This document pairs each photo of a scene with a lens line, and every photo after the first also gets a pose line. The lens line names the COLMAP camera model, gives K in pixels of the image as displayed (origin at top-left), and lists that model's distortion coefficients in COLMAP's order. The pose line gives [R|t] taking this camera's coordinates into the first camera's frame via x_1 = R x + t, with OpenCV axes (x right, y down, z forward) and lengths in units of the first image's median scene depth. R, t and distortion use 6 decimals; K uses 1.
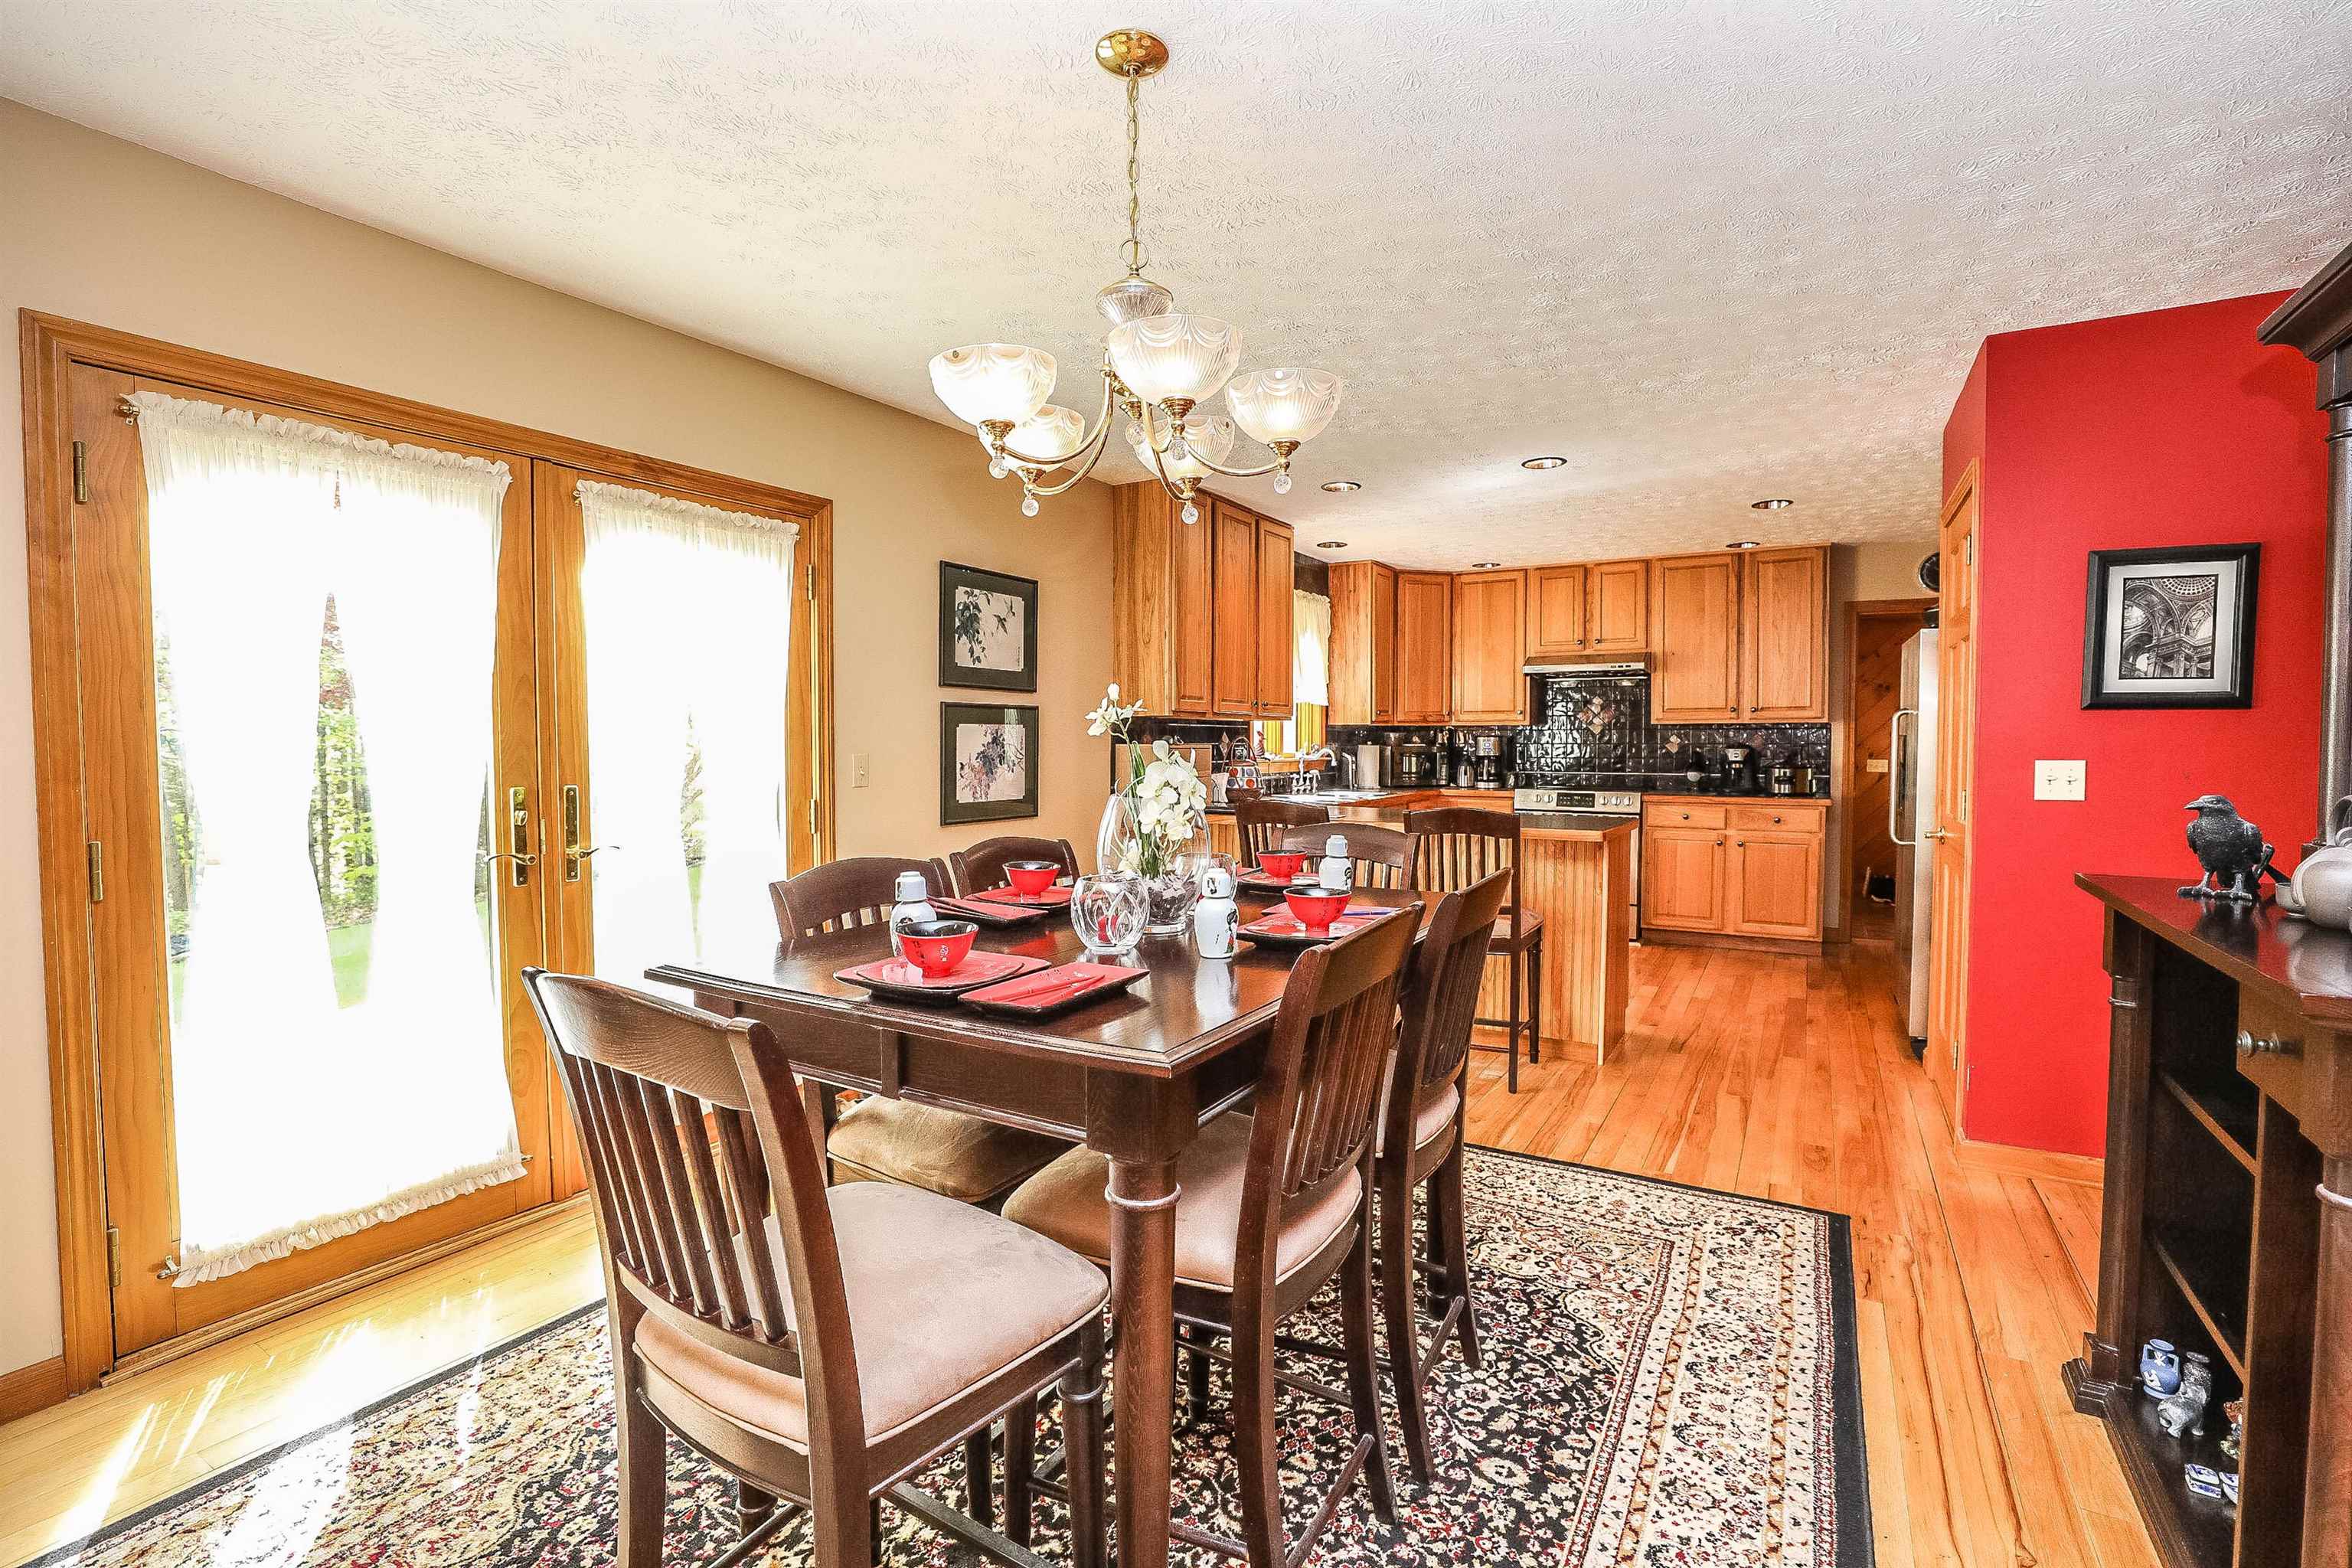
lens RADIAL K [[1069.6, 0, 1179.1], [0, 1069.6, 779.7], [0, 0, 1]] dist [-0.037438, 0.008012]
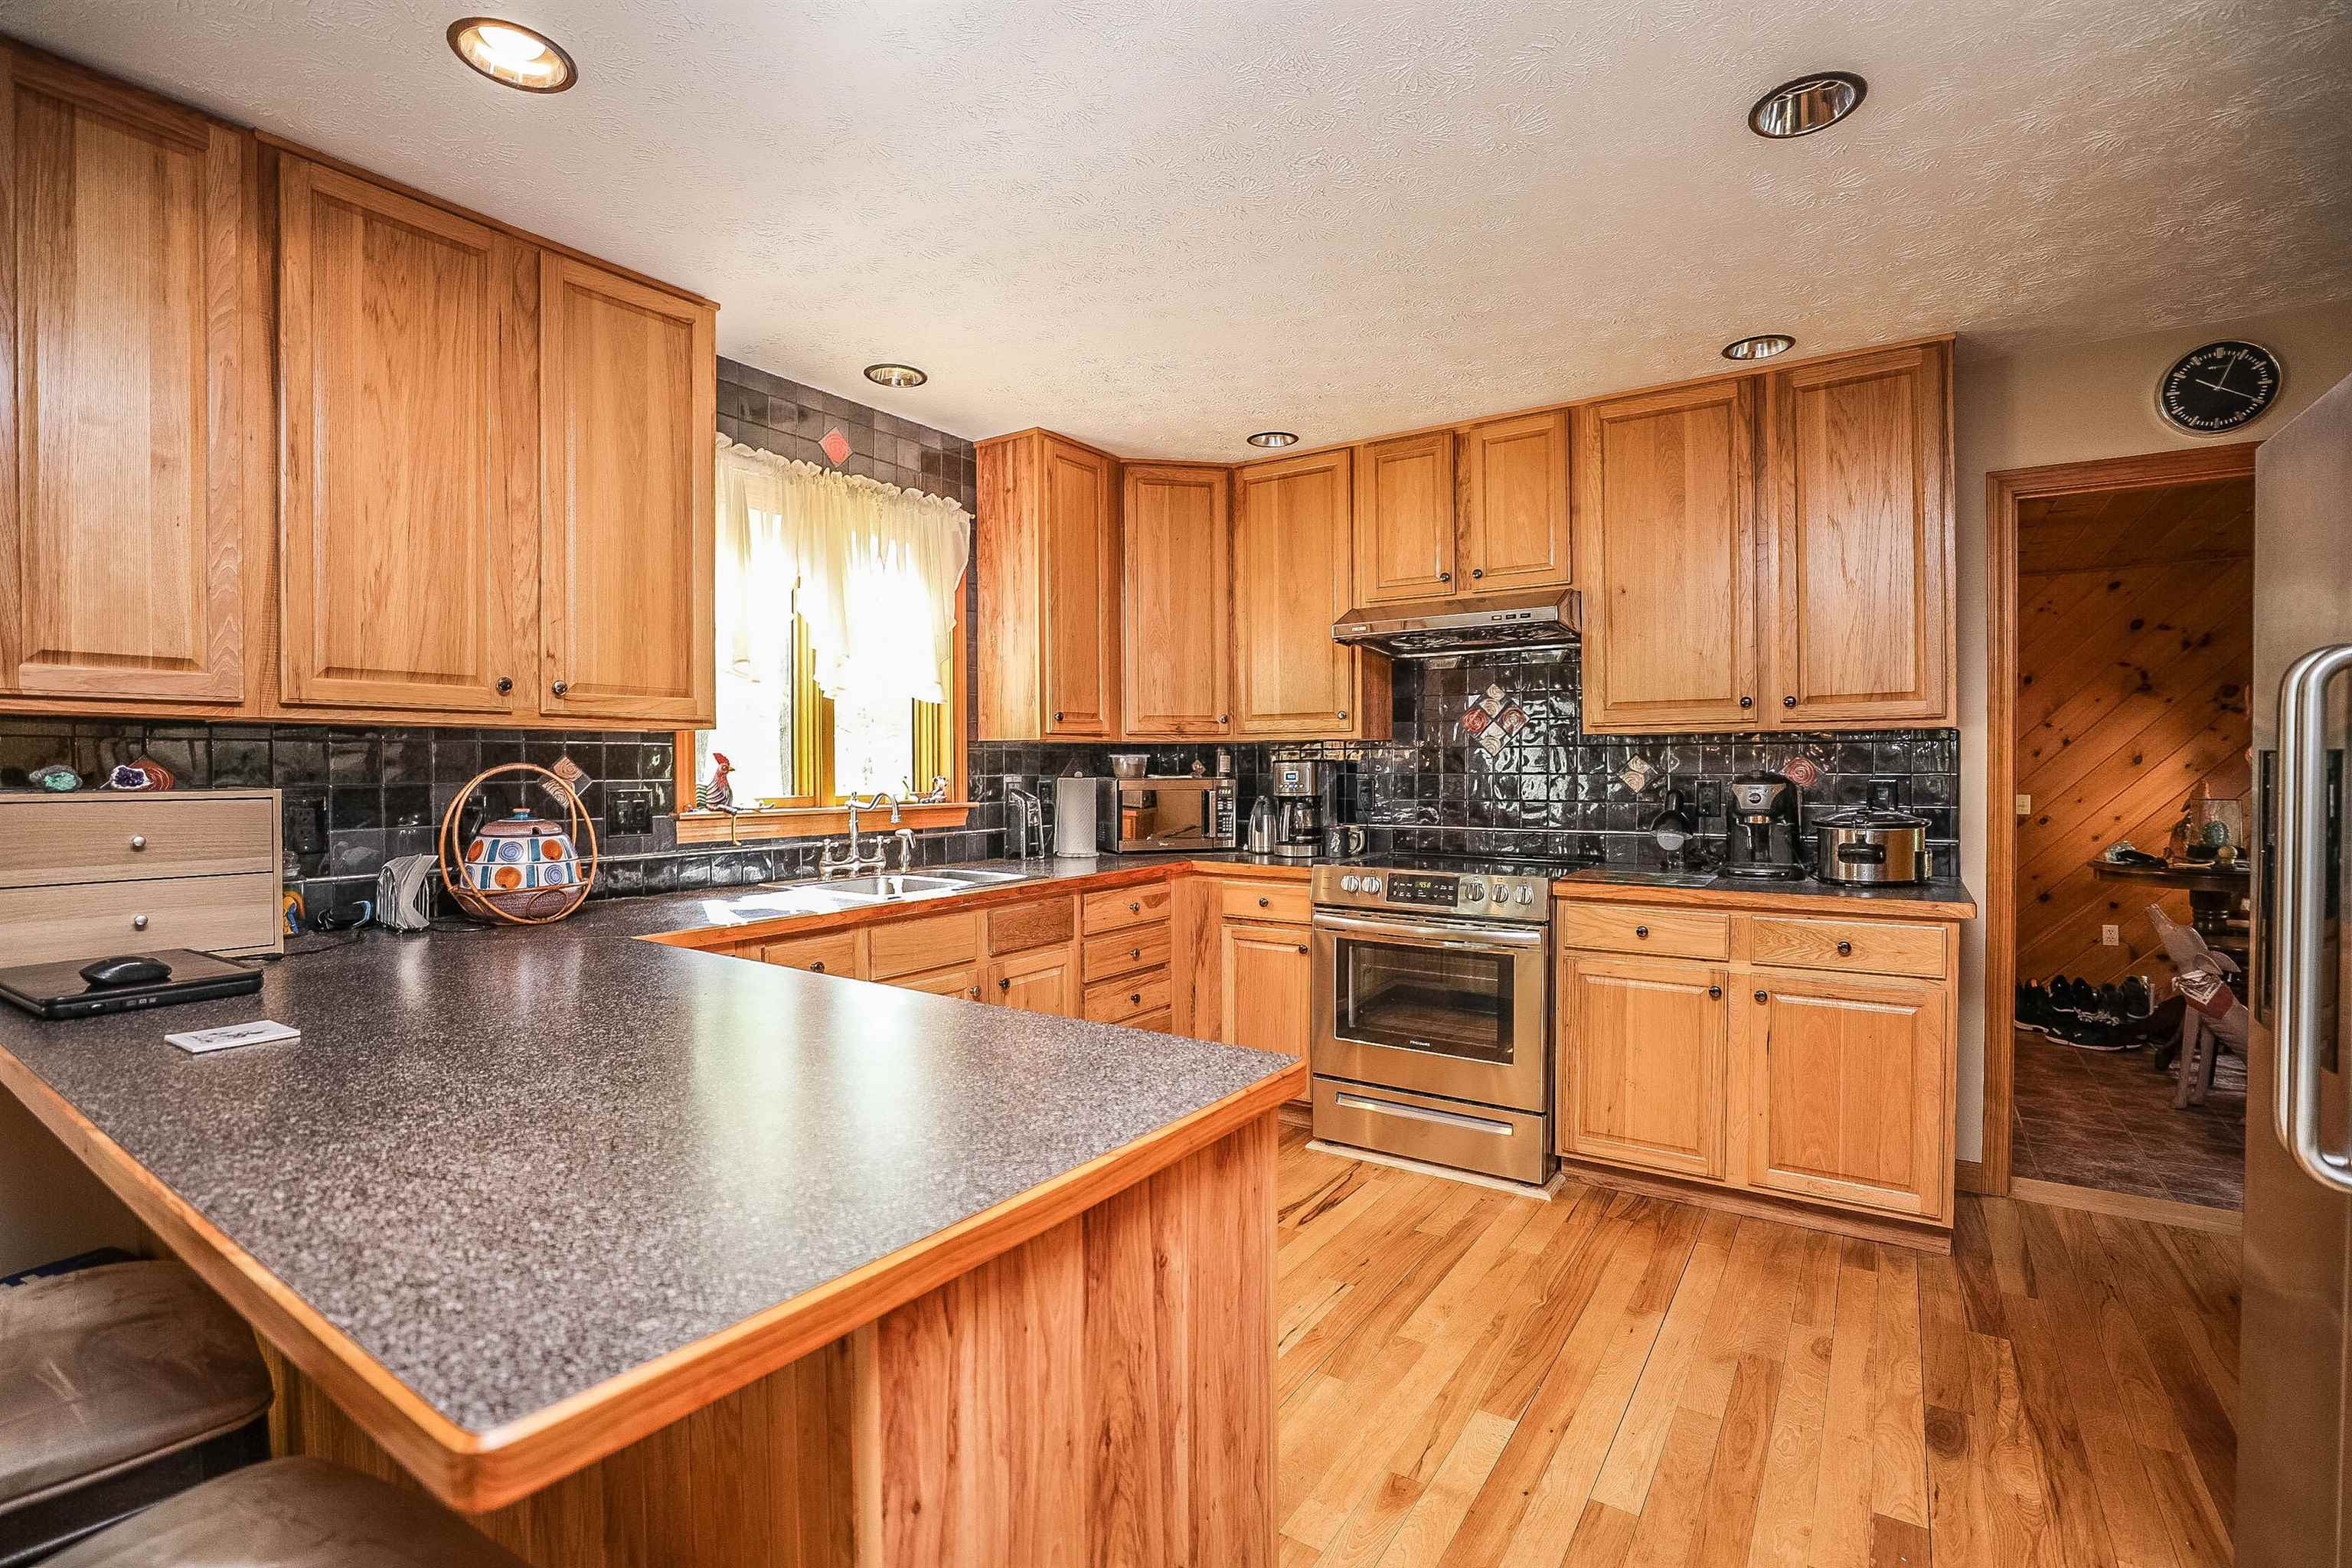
lens RADIAL K [[1069.6, 0, 1178.7], [0, 1069.6, 772.9], [0, 0, 1]] dist [-0.037438, 0.008012]
pose [[0.998180, -0.003991, -0.060169, 0.311447], [0.002266, 0.999585, -0.028712, -0.022458], [0.060259, 0.028523, 0.997775, 0.536486]]
